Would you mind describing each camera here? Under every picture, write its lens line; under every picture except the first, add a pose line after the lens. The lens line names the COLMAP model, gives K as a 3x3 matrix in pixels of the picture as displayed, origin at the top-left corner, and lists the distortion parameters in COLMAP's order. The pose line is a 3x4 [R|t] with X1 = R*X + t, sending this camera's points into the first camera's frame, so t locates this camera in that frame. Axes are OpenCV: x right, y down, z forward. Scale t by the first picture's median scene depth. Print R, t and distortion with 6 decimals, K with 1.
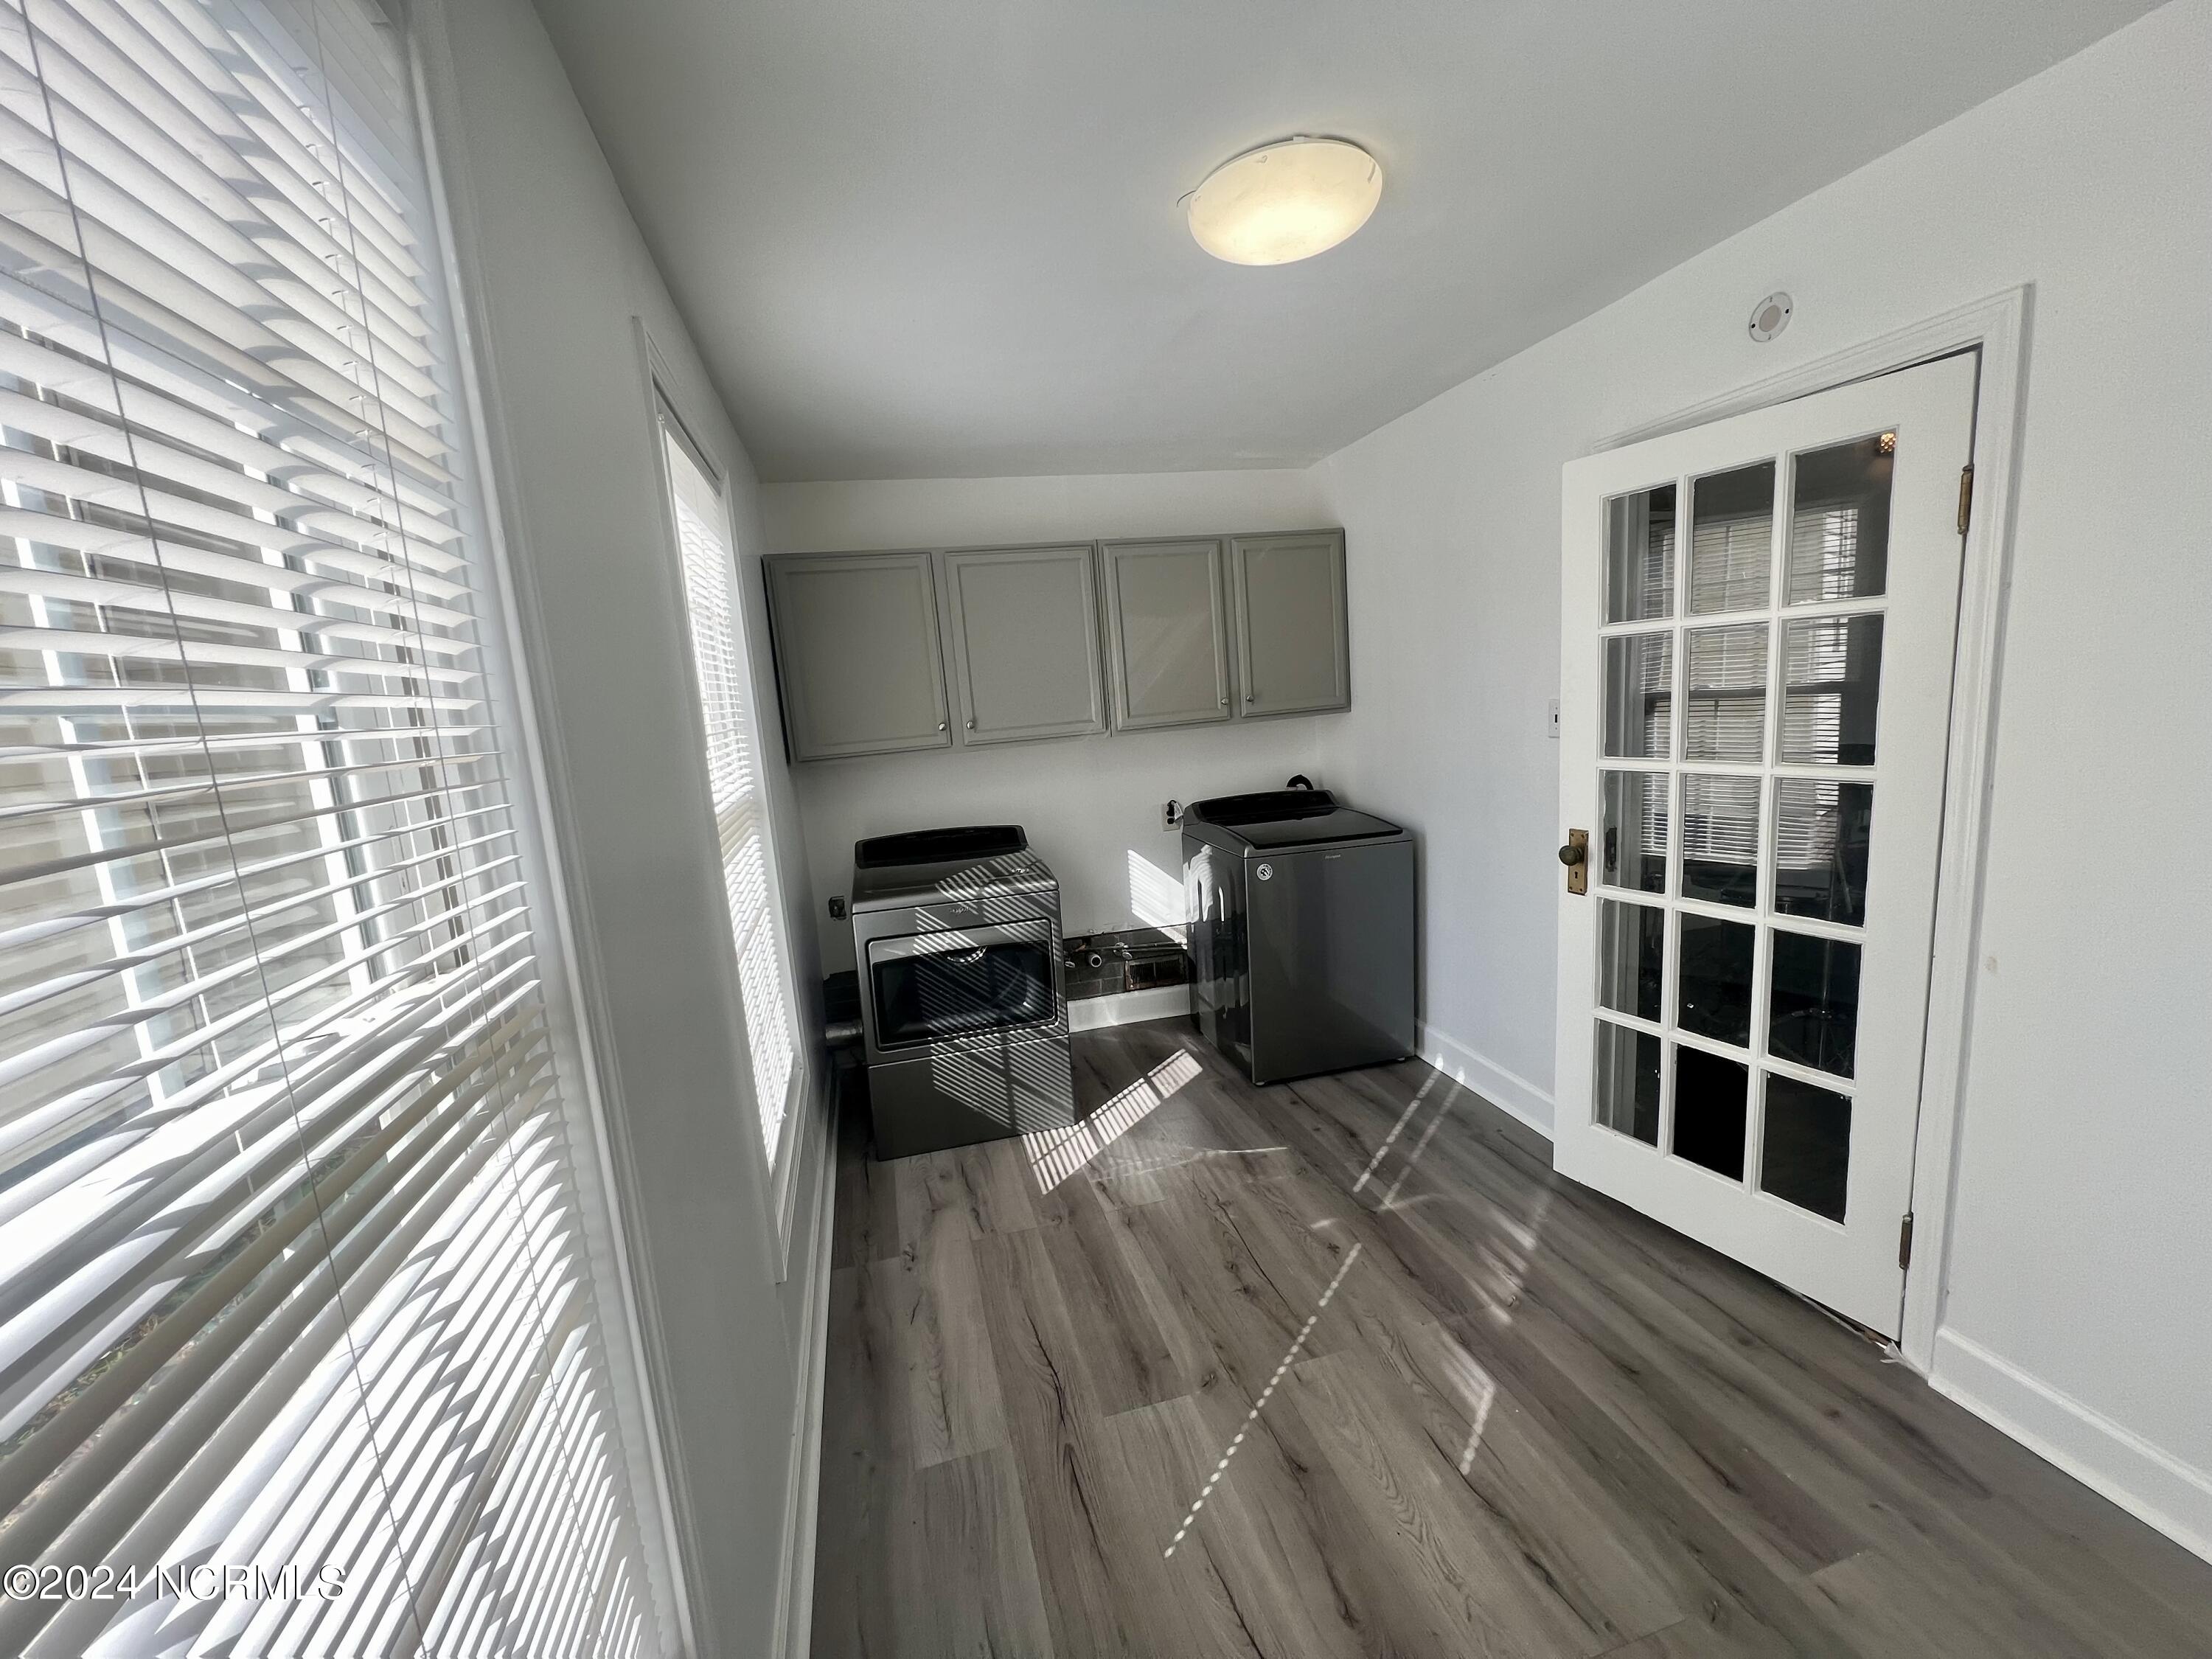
lens RADIAL K [[882.4, 0, 1101.2], [0, 882.4, 824.8], [0, 0, 1]] dist [-0.000998, 0.000050]
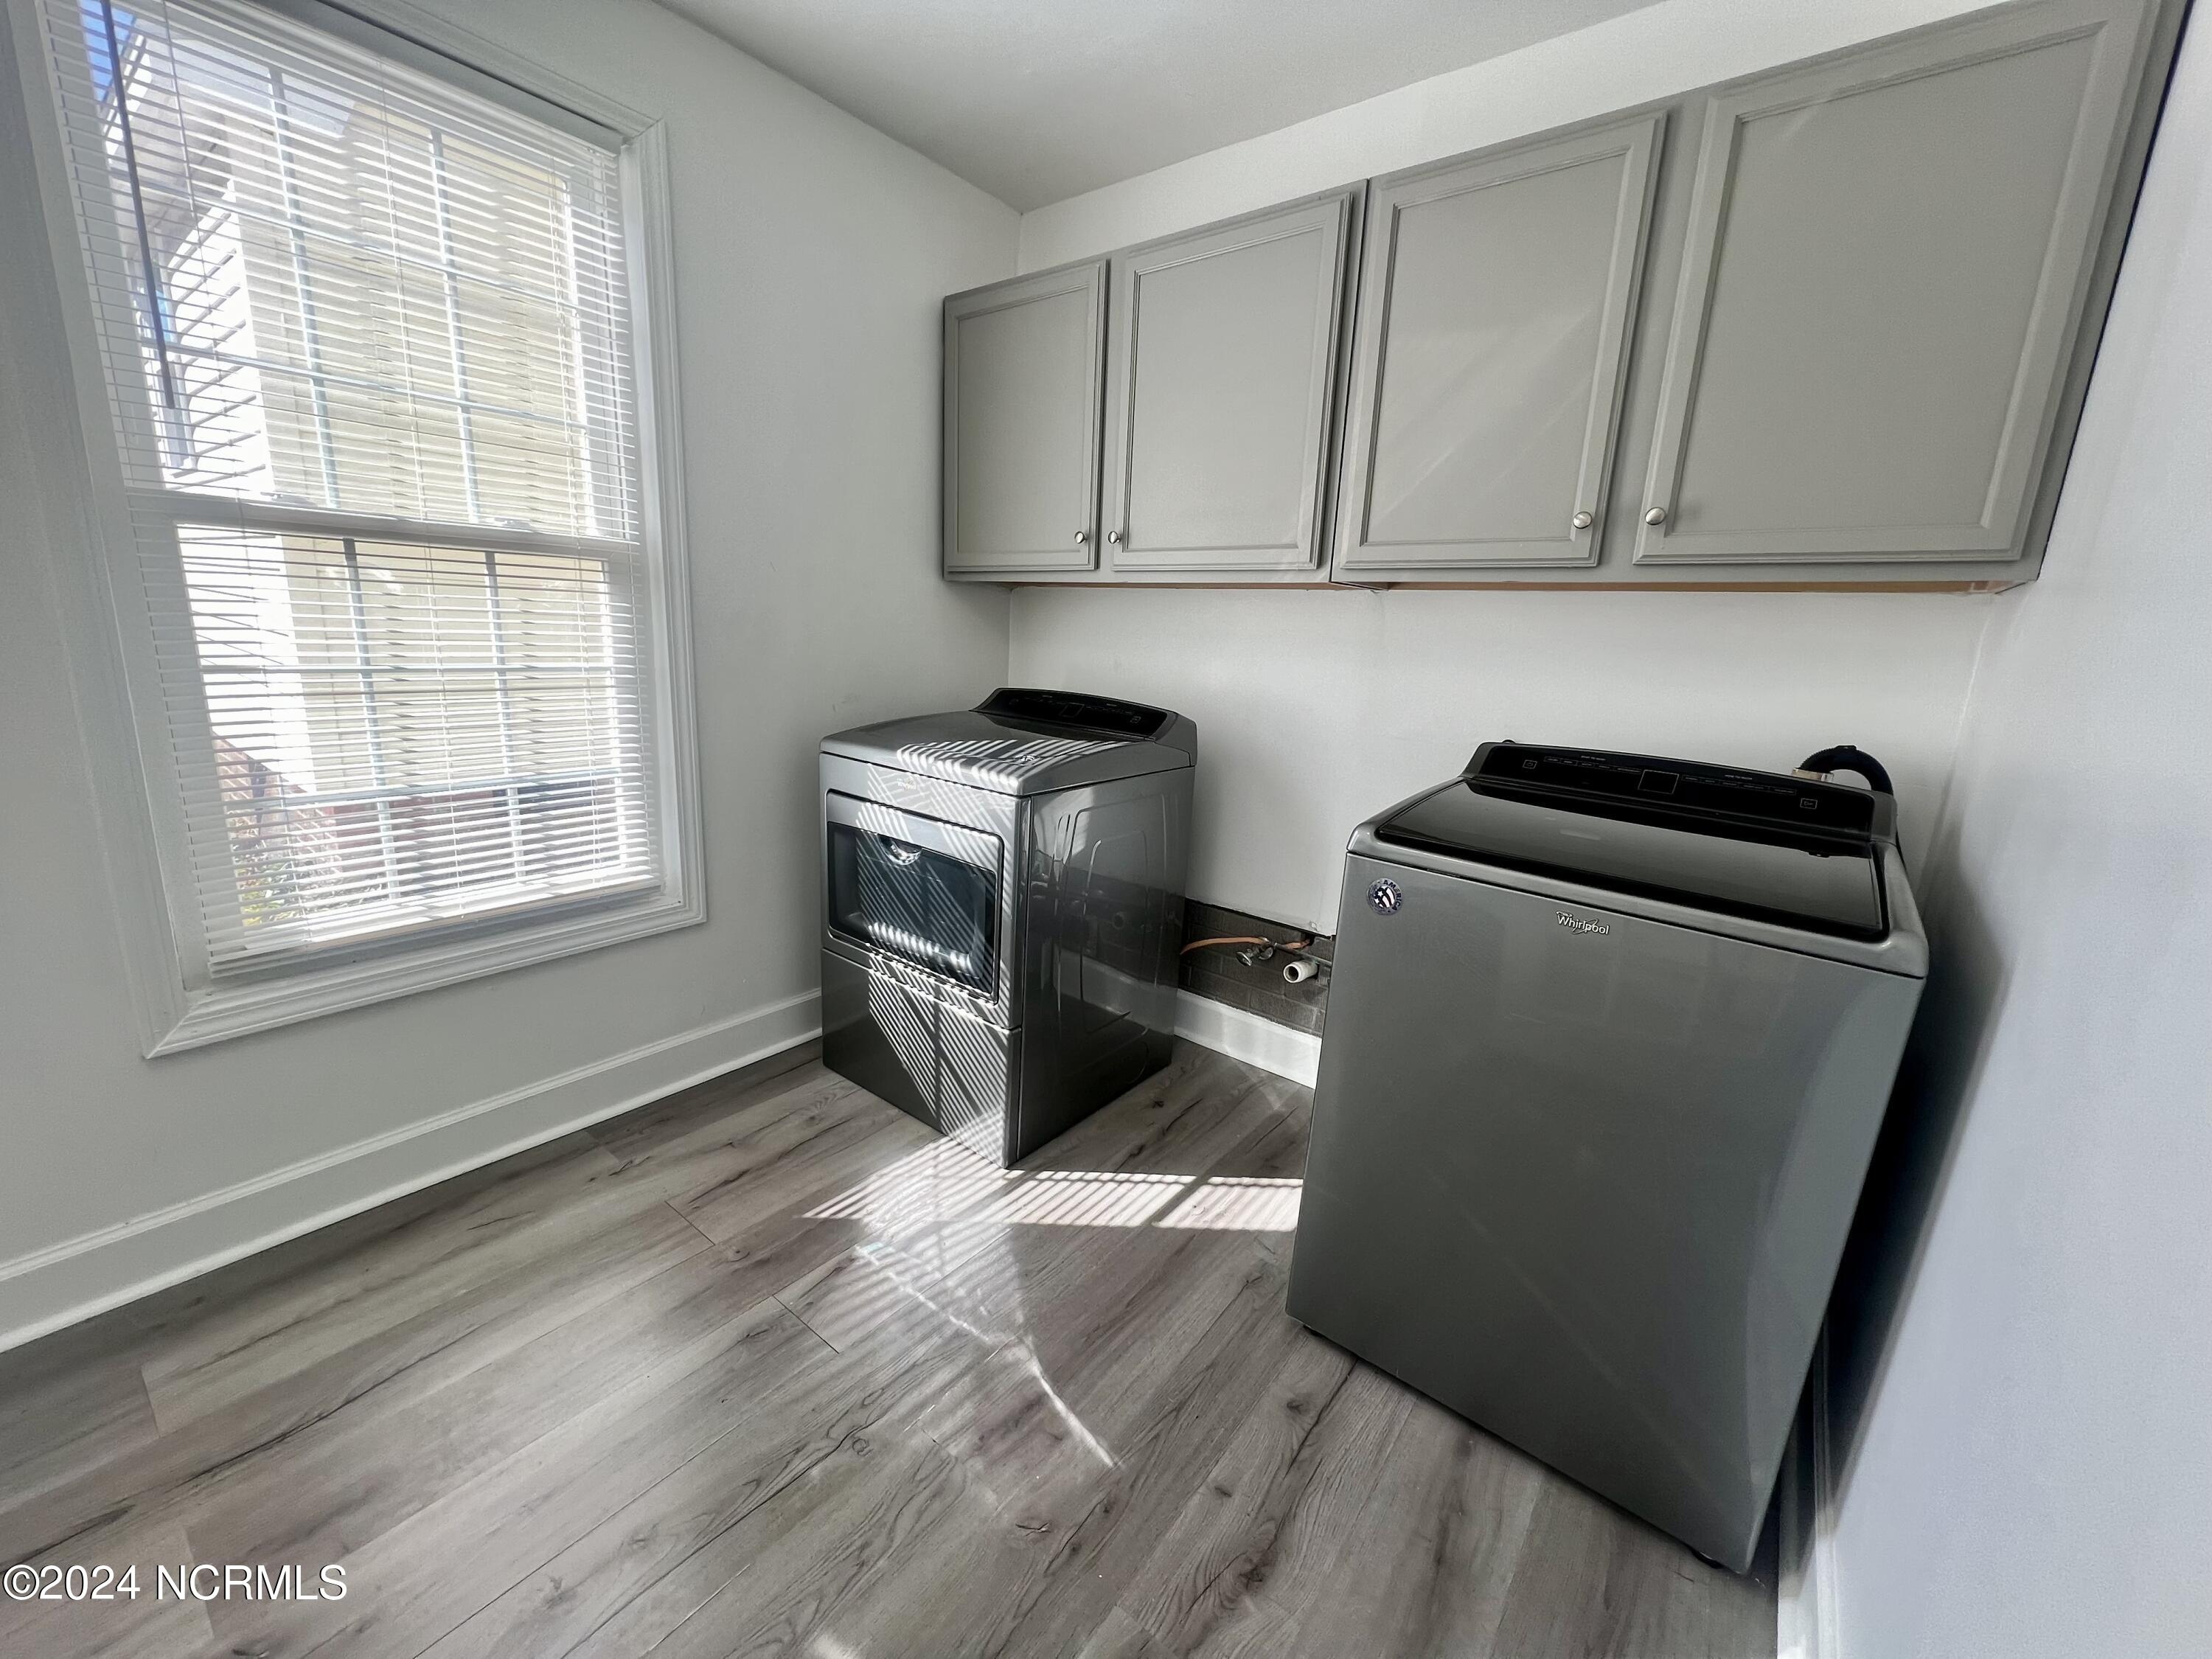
lens RADIAL K [[882.4, 0, 1101.2], [0, 882.4, 824.8], [0, 0, 1]] dist [-0.000998, 0.000050]
pose [[0.605985, 0.274727, -0.746531, 0.427999], [-0.218389, 0.959866, 0.175962, -0.024551], [0.764911, 0.056404, 0.641662, 0.646034]]
